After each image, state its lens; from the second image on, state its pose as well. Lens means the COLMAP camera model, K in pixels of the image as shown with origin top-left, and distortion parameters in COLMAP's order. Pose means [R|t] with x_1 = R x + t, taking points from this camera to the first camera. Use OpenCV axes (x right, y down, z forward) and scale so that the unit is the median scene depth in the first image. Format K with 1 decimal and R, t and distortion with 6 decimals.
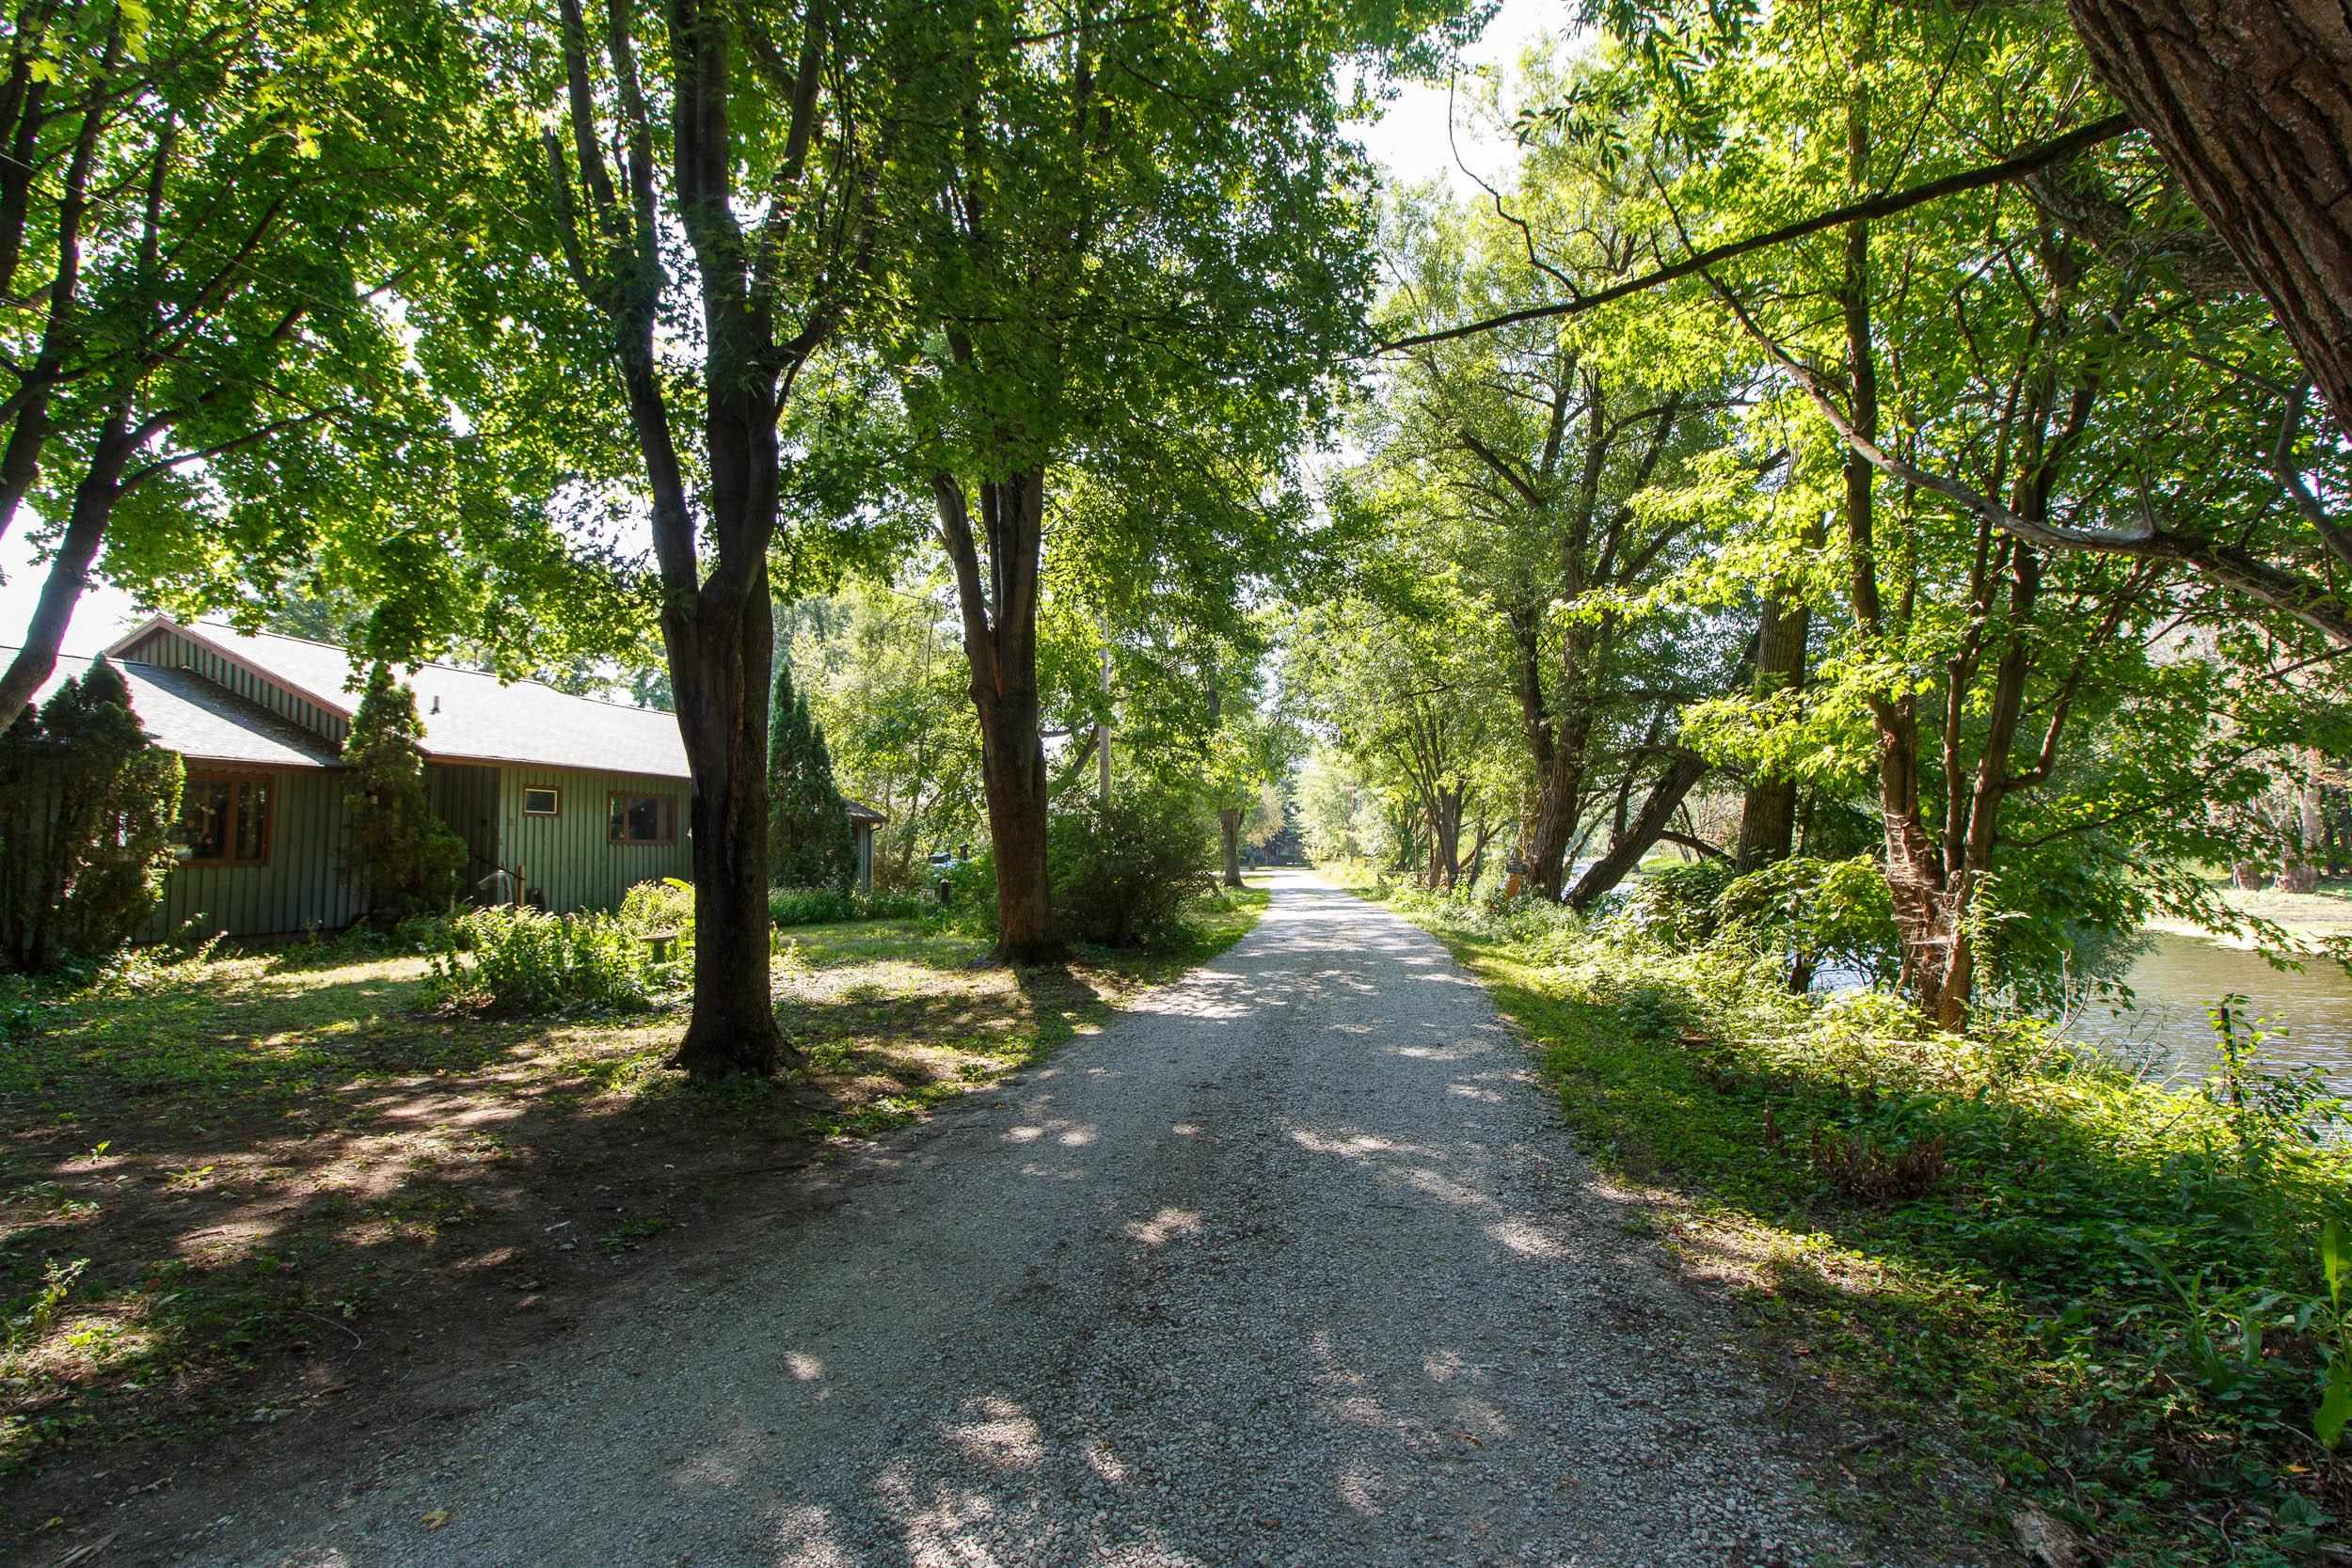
lens RADIAL K [[1088.8, 0, 1184.2], [0, 1088.8, 769.7], [0, 0, 1]] dist [0.001277, 0.000677]
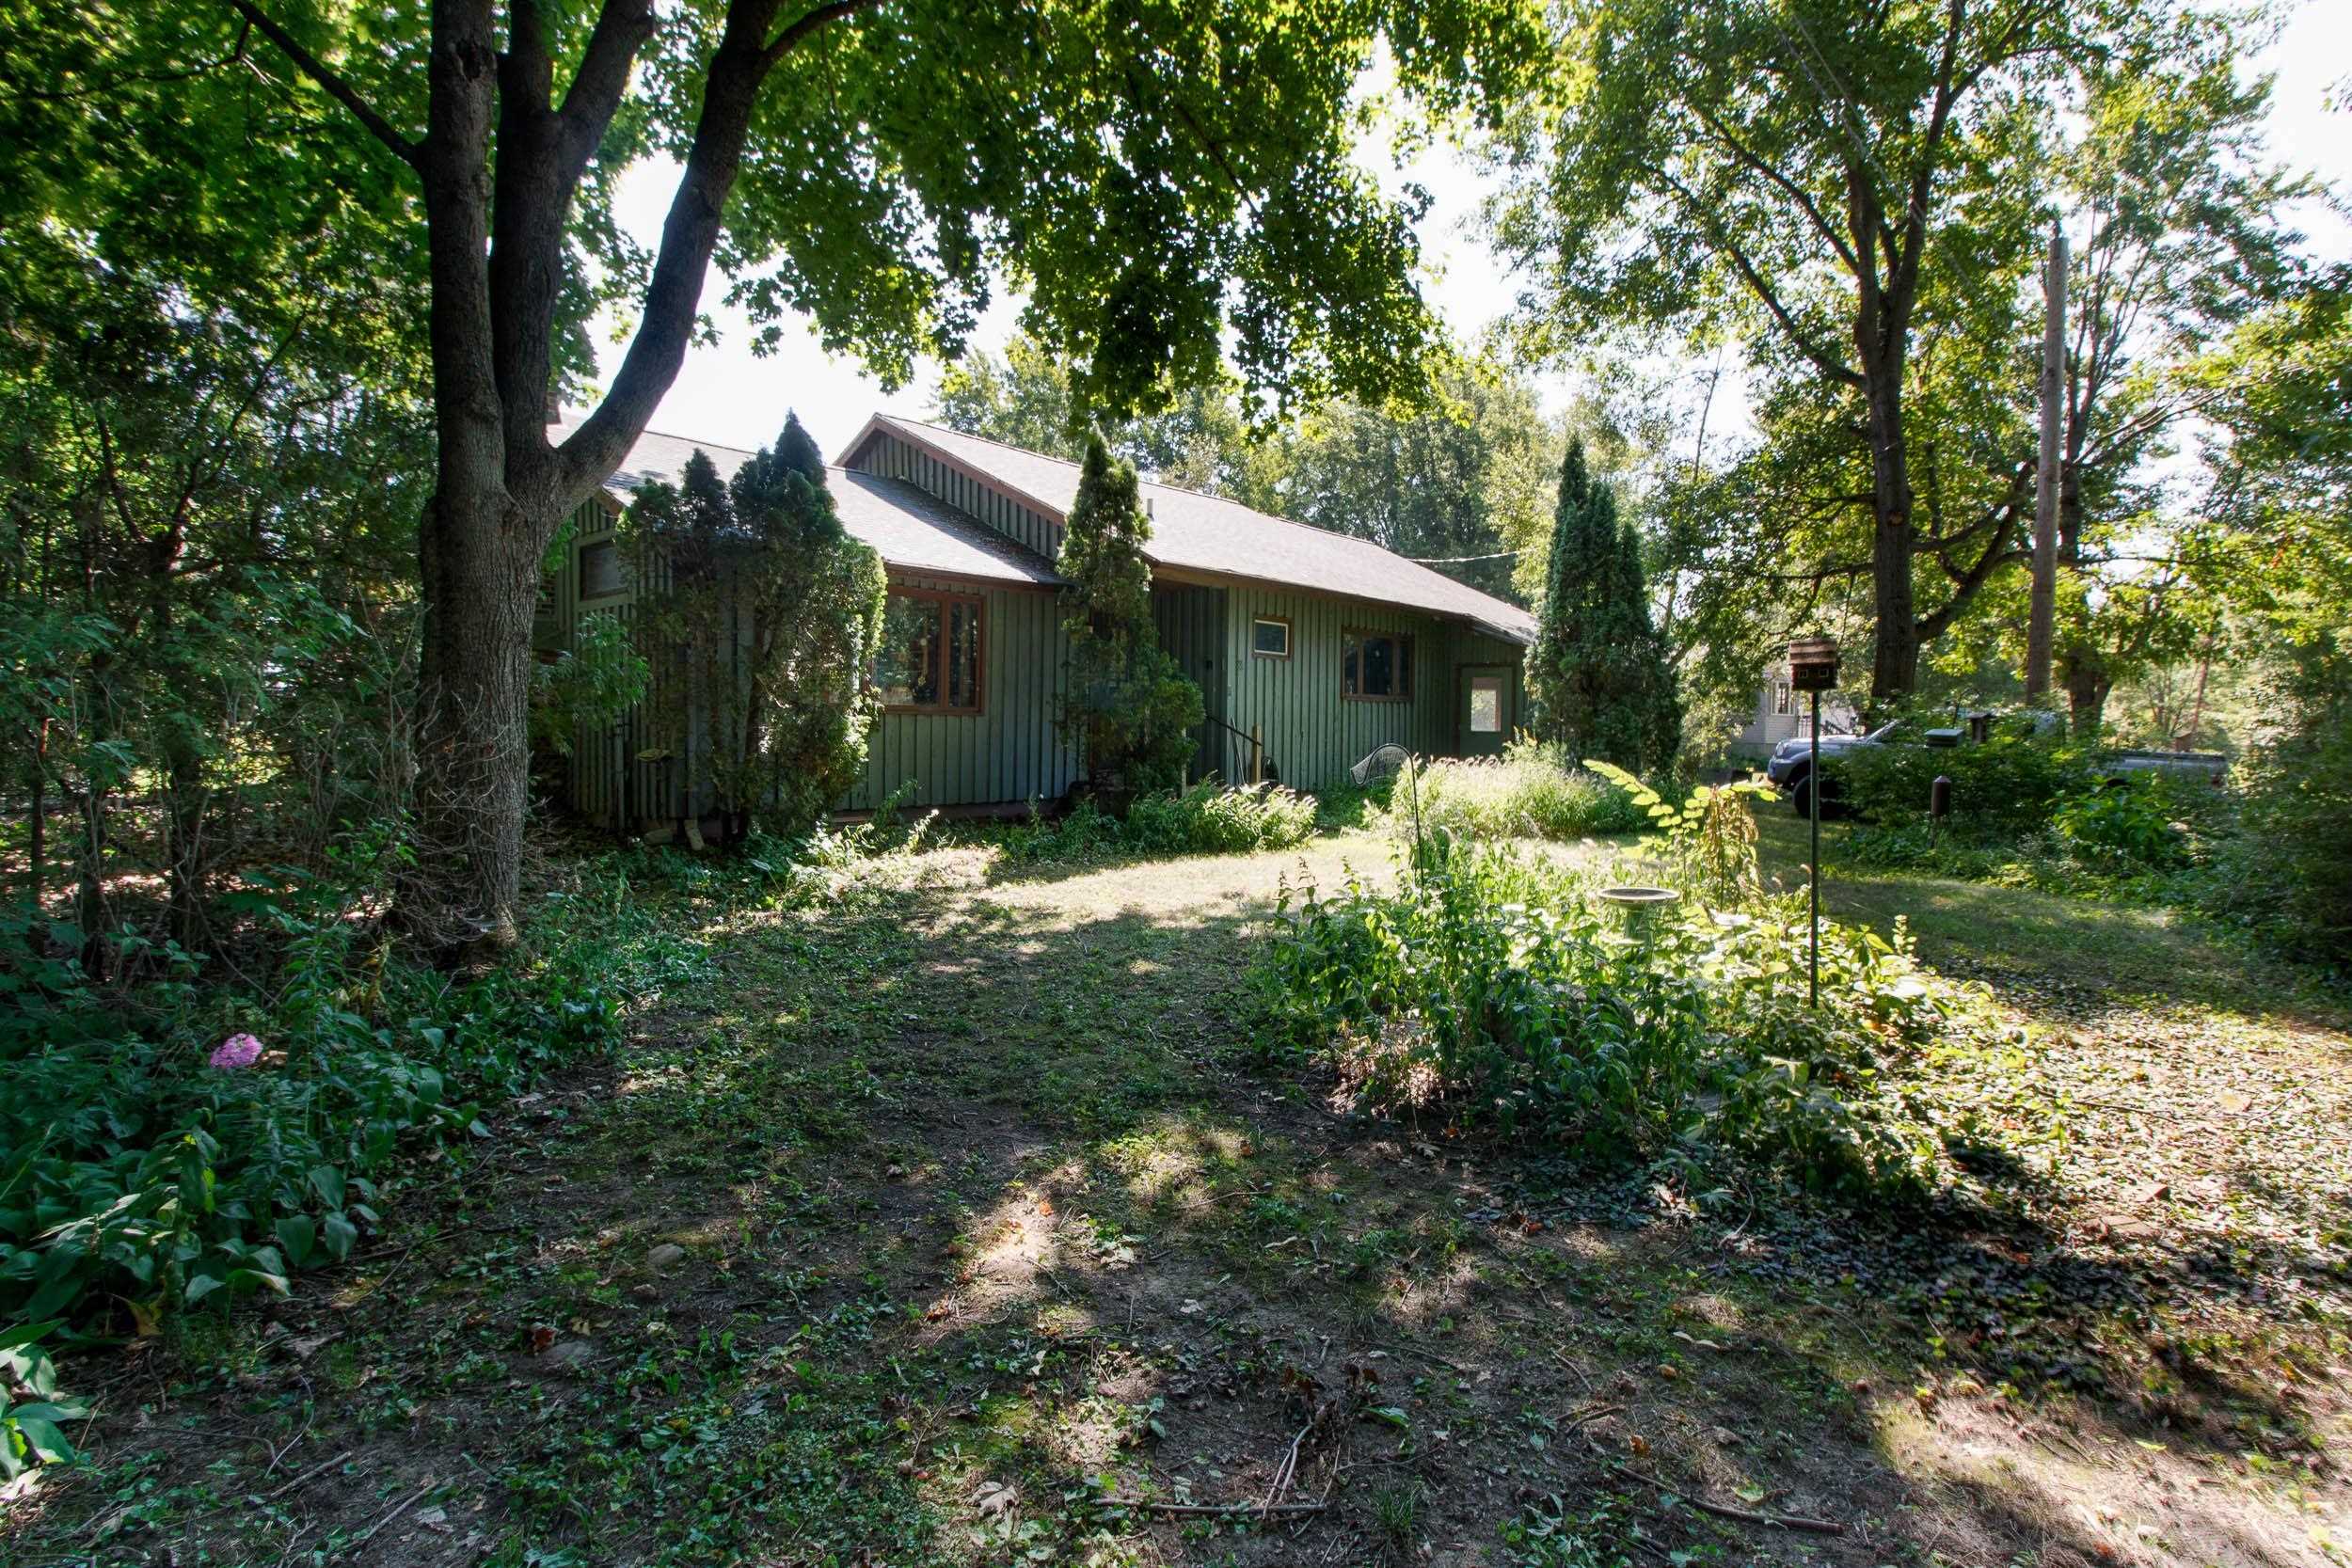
lens RADIAL K [[1088.8, 0, 1184.2], [0, 1088.8, 769.7], [0, 0, 1]] dist [0.001277, 0.000677]
pose [[0.869993, 0.053209, -0.490185, -0.408550], [0.006568, 0.992821, 0.119426, 0.042721], [0.493021, -0.107119, 0.863398, 0.486890]]
